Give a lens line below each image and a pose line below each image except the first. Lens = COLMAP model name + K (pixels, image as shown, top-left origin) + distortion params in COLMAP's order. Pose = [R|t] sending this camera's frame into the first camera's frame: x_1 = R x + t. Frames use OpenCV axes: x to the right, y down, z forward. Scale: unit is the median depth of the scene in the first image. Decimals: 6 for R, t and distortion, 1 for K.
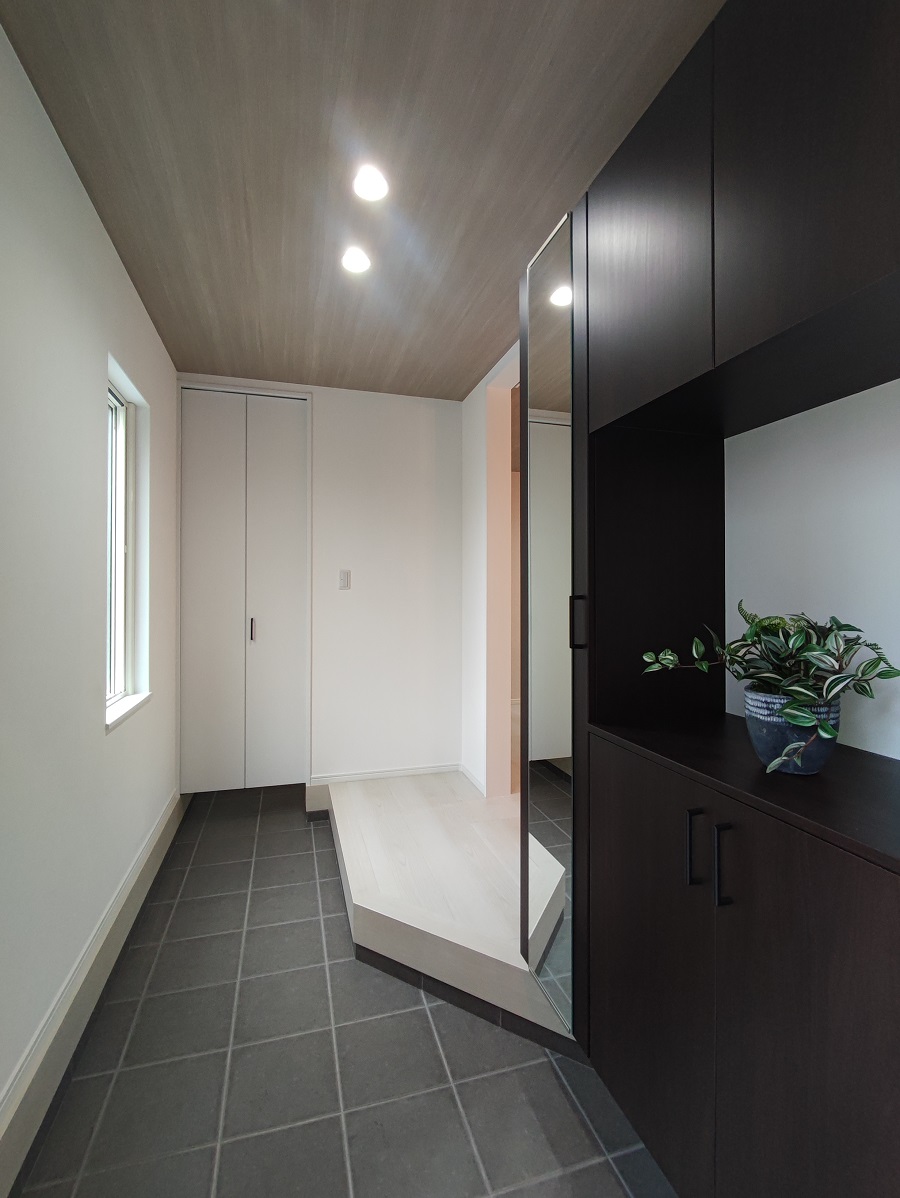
lens RADIAL K [[543.5, 0, 453.0], [0, 543.5, 589.0], [0, 0, 1]] dist [-0.004286, -0.001540]
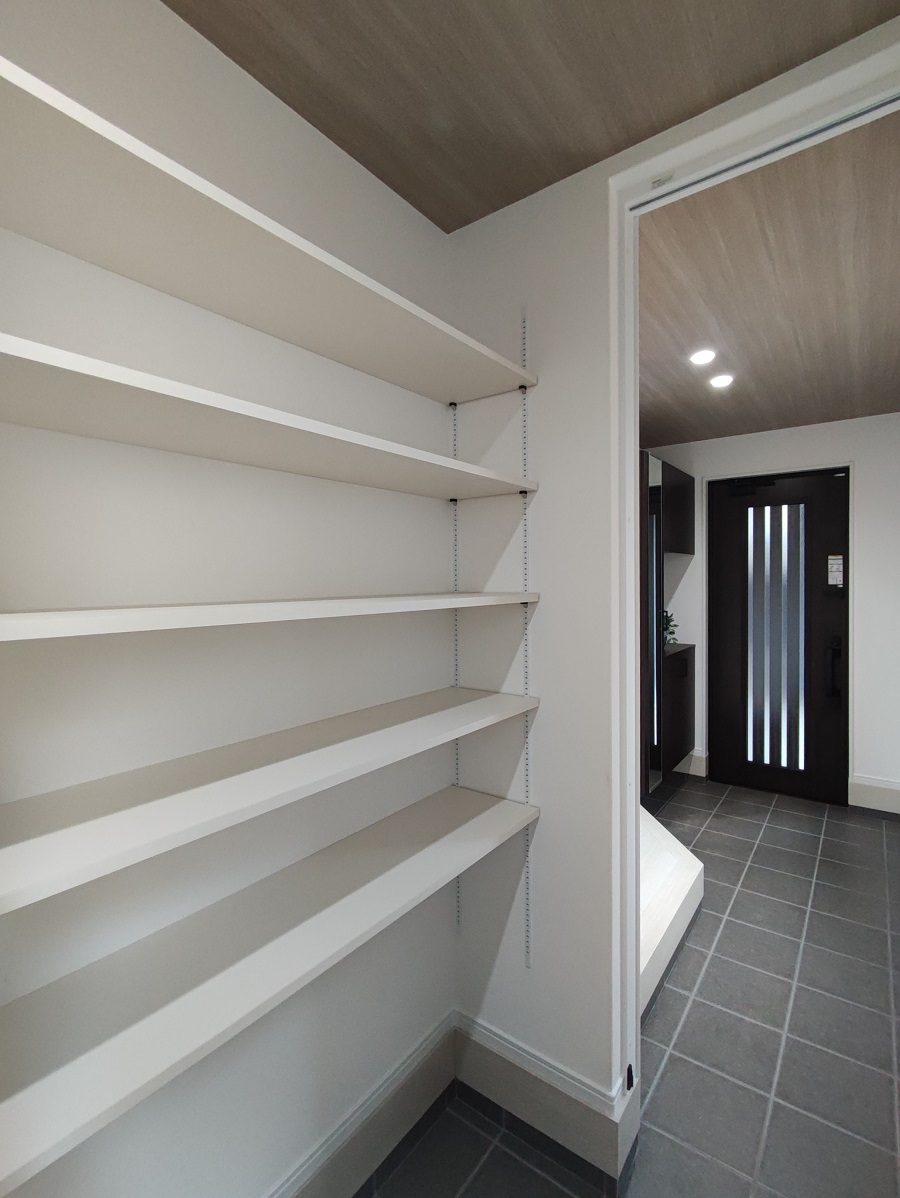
lens RADIAL K [[543.5, 0, 453.0], [0, 543.5, 589.0], [0, 0, 1]] dist [-0.004286, -0.001540]
pose [[-0.582447, -0.006192, 0.812845, -0.707191], [0.002664, 0.999951, 0.009527, -0.067077], [-0.812864, 0.007715, -0.582402, 1.796112]]
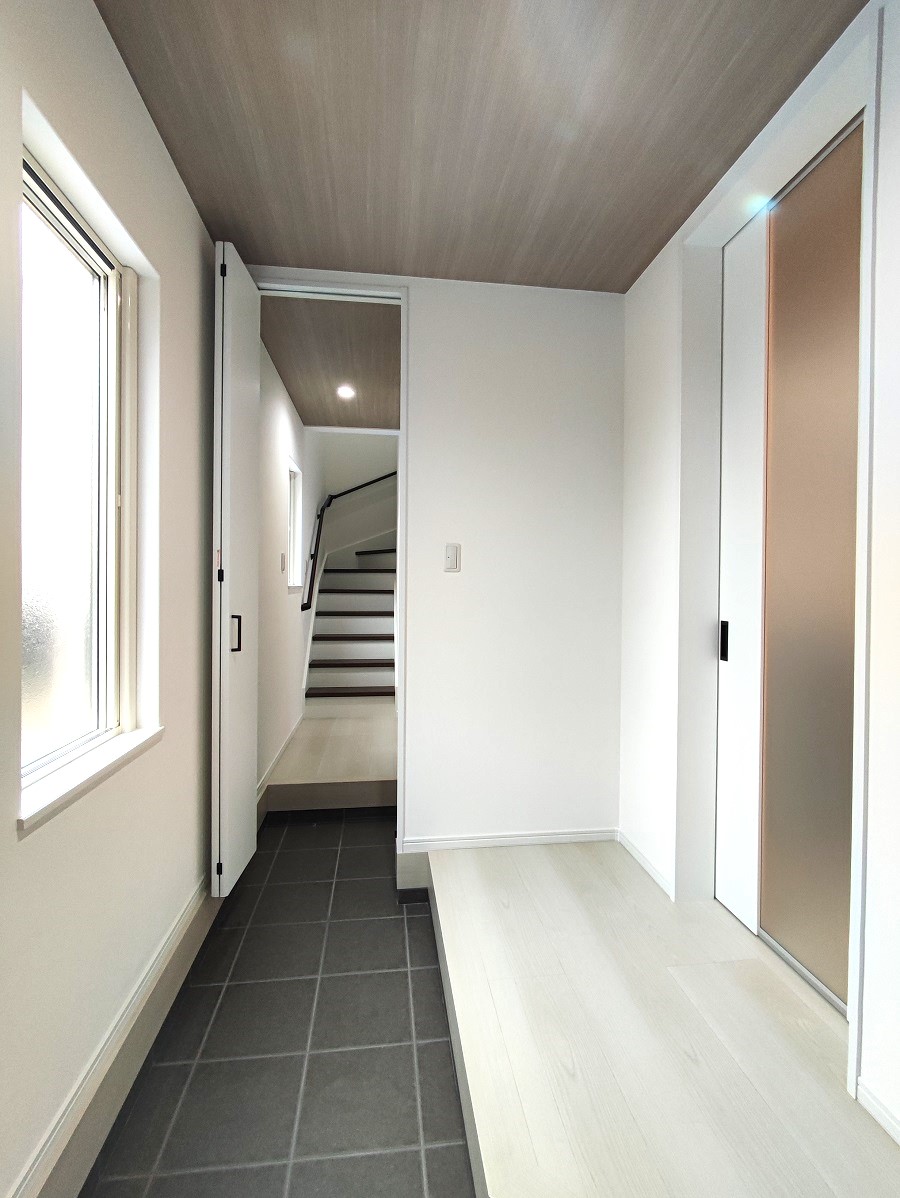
lens RADIAL K [[543.5, 0, 453.0], [0, 543.5, 589.0], [0, 0, 1]] dist [-0.004286, -0.001540]
pose [[0.986881, 0.008524, -0.161223, -0.114805], [-0.006119, 0.999863, 0.015411, 0.015573], [0.161333, -0.014223, 0.986798, 0.420938]]
